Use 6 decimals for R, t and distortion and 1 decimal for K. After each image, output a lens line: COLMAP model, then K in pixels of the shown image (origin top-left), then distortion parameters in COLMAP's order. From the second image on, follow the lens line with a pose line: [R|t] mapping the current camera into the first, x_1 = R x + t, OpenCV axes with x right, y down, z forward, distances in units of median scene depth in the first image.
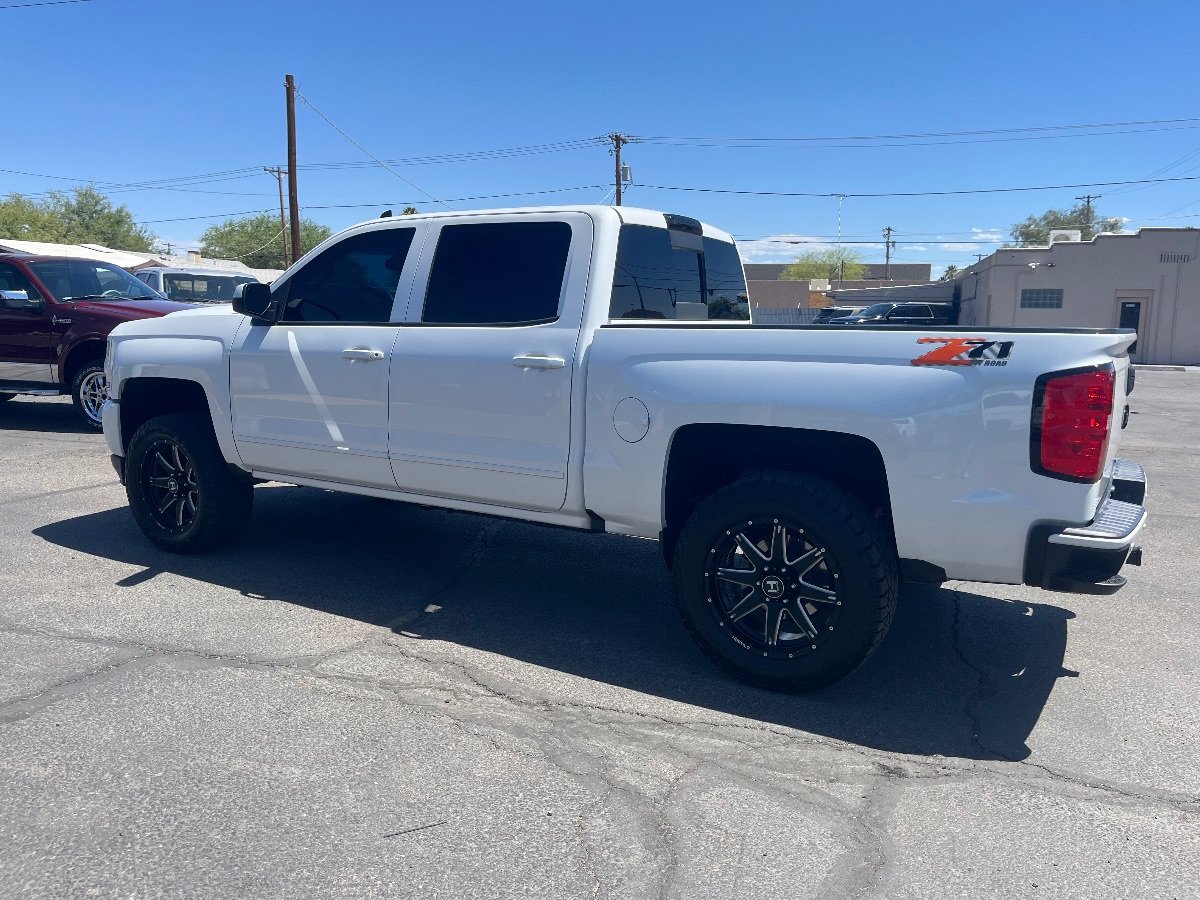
lens RADIAL K [[907.2, 0, 604.6], [0, 907.2, 451.5], [0, 0, 1]] dist [0.070870, -0.107002]
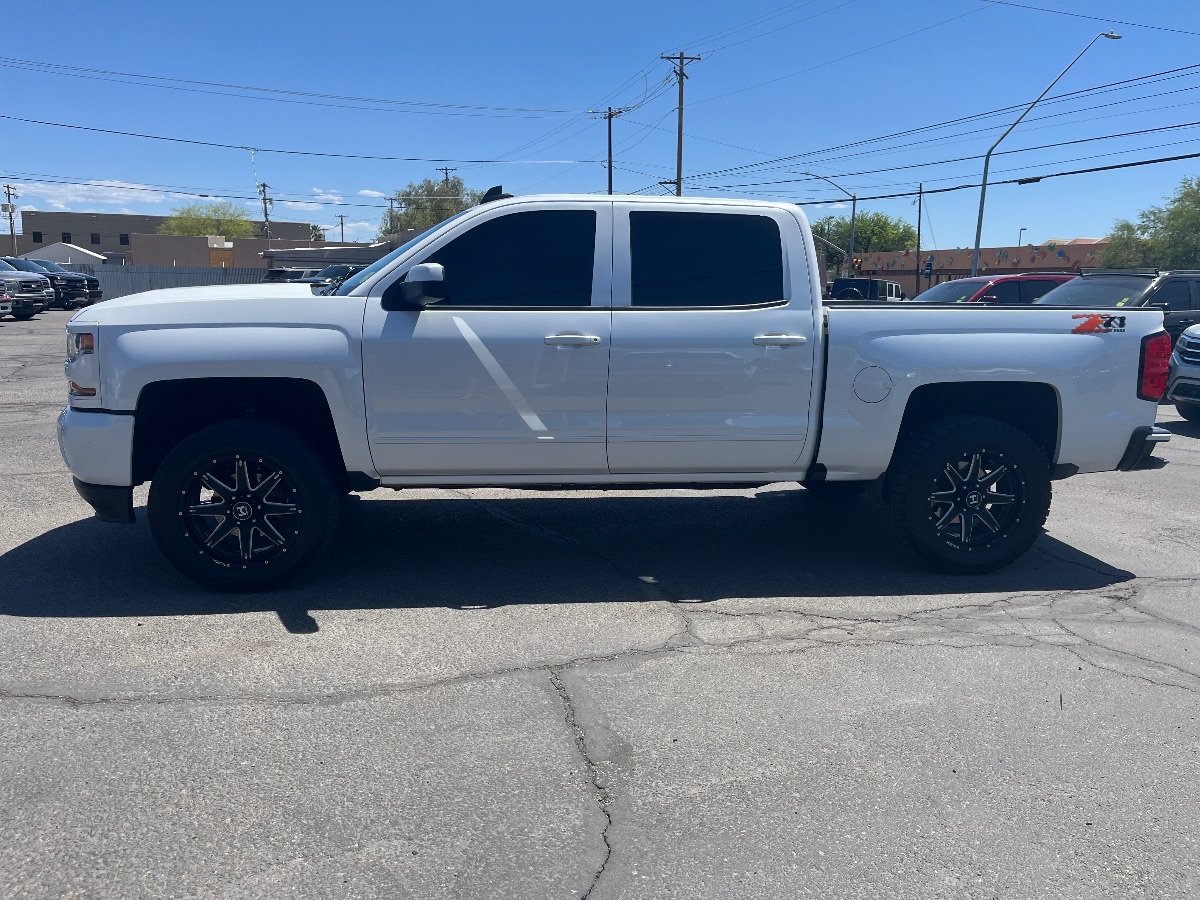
lens RADIAL K [[906.3, 0, 605.2], [0, 906.3, 451.3], [0, 0, 1]] dist [0.069674, -0.109912]
pose [[0.785621, -0.112556, 0.608383, -0.847241], [0.085930, 0.993633, 0.072866, -0.055302], [-0.612711, -0.004967, 0.790291, 0.204568]]
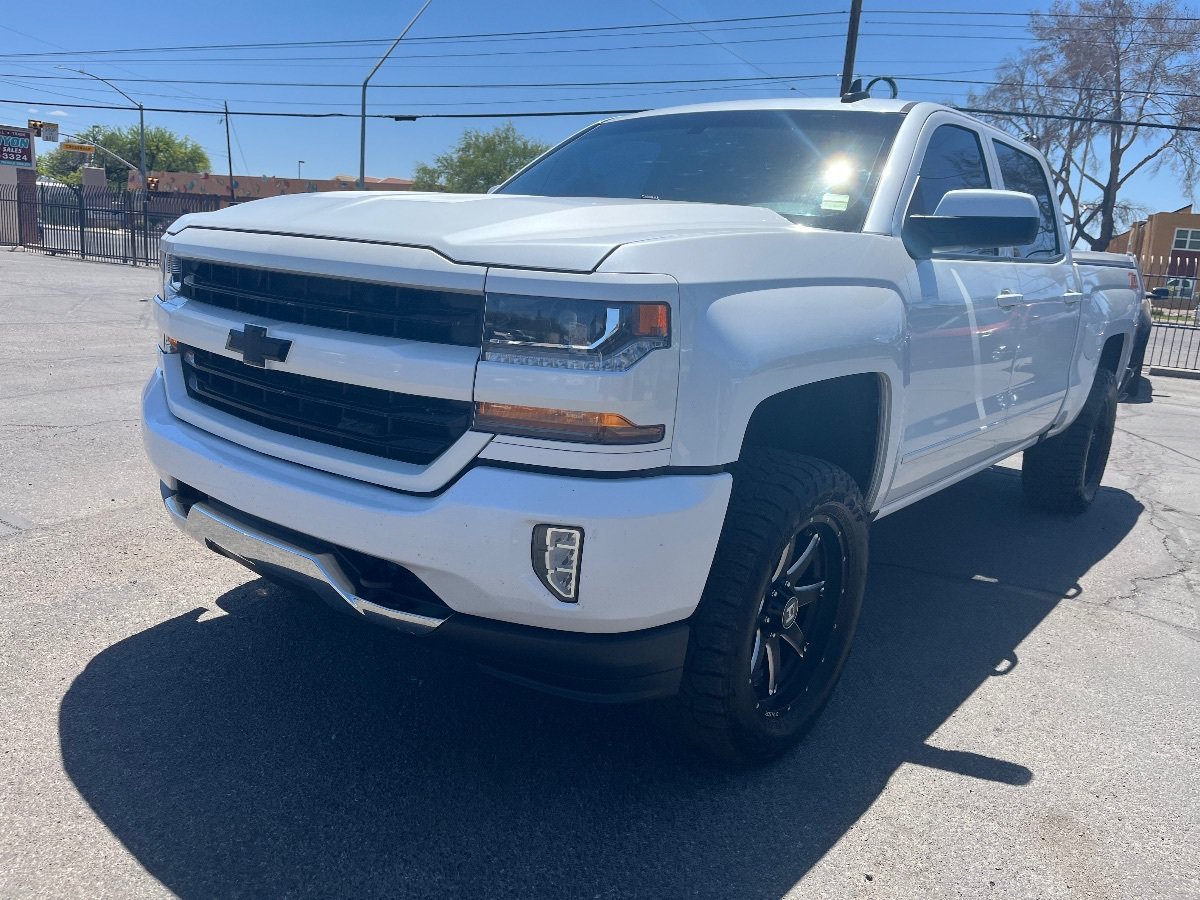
lens RADIAL K [[906.3, 0, 605.2], [0, 906.3, 451.3], [0, 0, 1]] dist [0.069674, -0.109912]
pose [[0.144028, -0.222620, 0.964208, -1.086373], [0.081855, 0.973708, 0.212586, -0.173737], [-0.986182, 0.048307, 0.158463, 1.220575]]
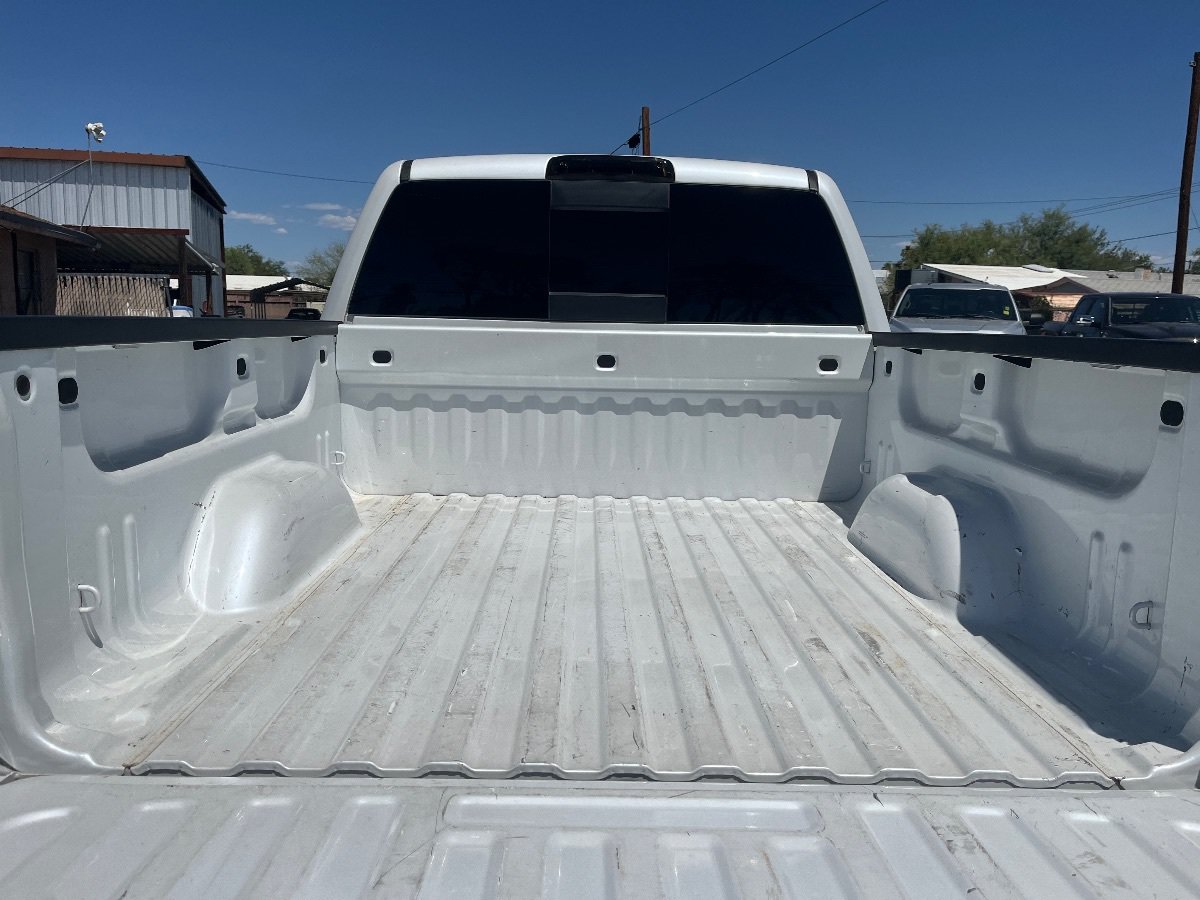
lens RADIAL K [[907.2, 0, 604.6], [0, 907.2, 451.5], [0, 0, 1]] dist [0.070870, -0.107002]
pose [[0.527483, 0.120661, -0.840953, 0.650291], [-0.139070, 0.988774, 0.054639, -0.093877], [0.838106, 0.088130, 0.538342, 0.694884]]
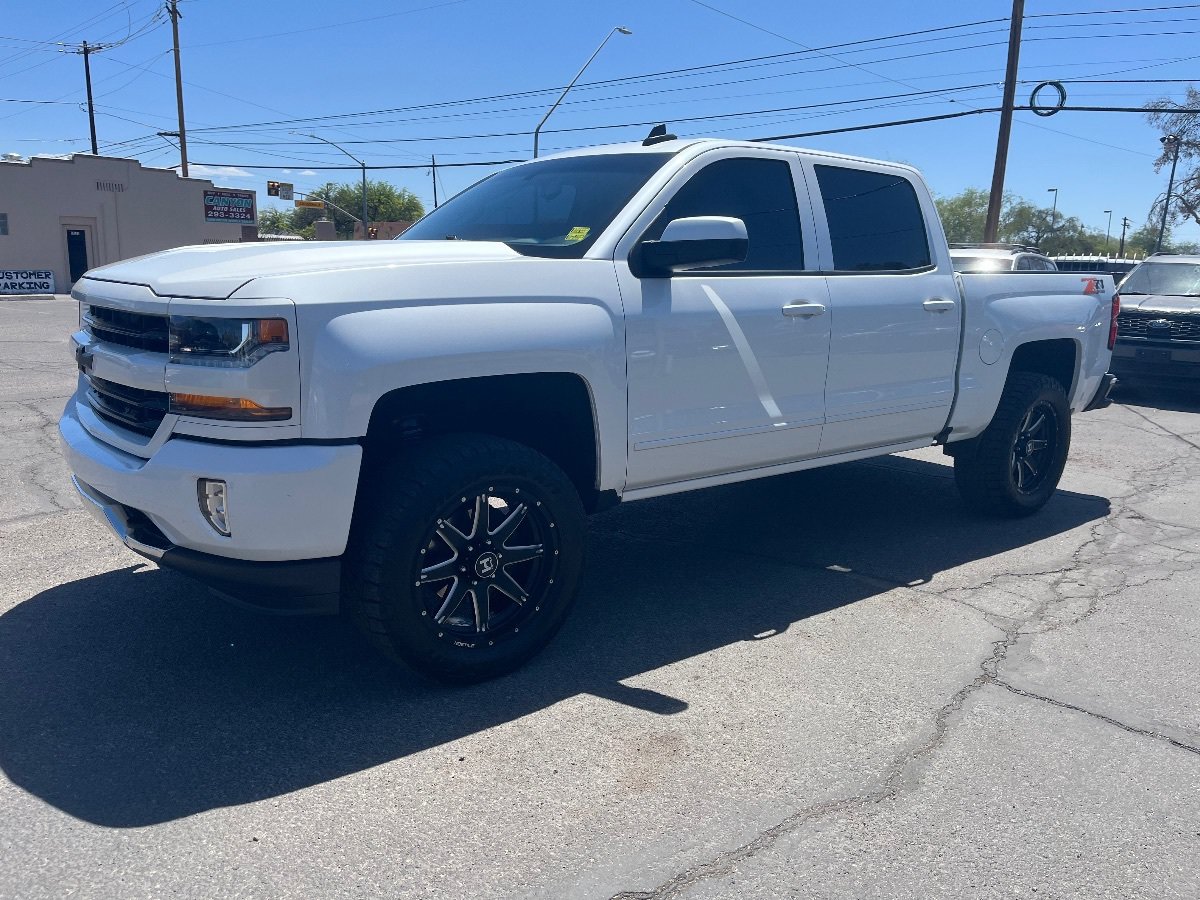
lens RADIAL K [[906.3, 0, 605.2], [0, 906.3, 451.3], [0, 0, 1]] dist [0.069674, -0.109912]
pose [[0.352140, -0.194035, 0.915613, -1.139914], [0.120991, 0.979503, 0.161042, -0.136463], [-0.928094, 0.054072, 0.368399, 0.866418]]
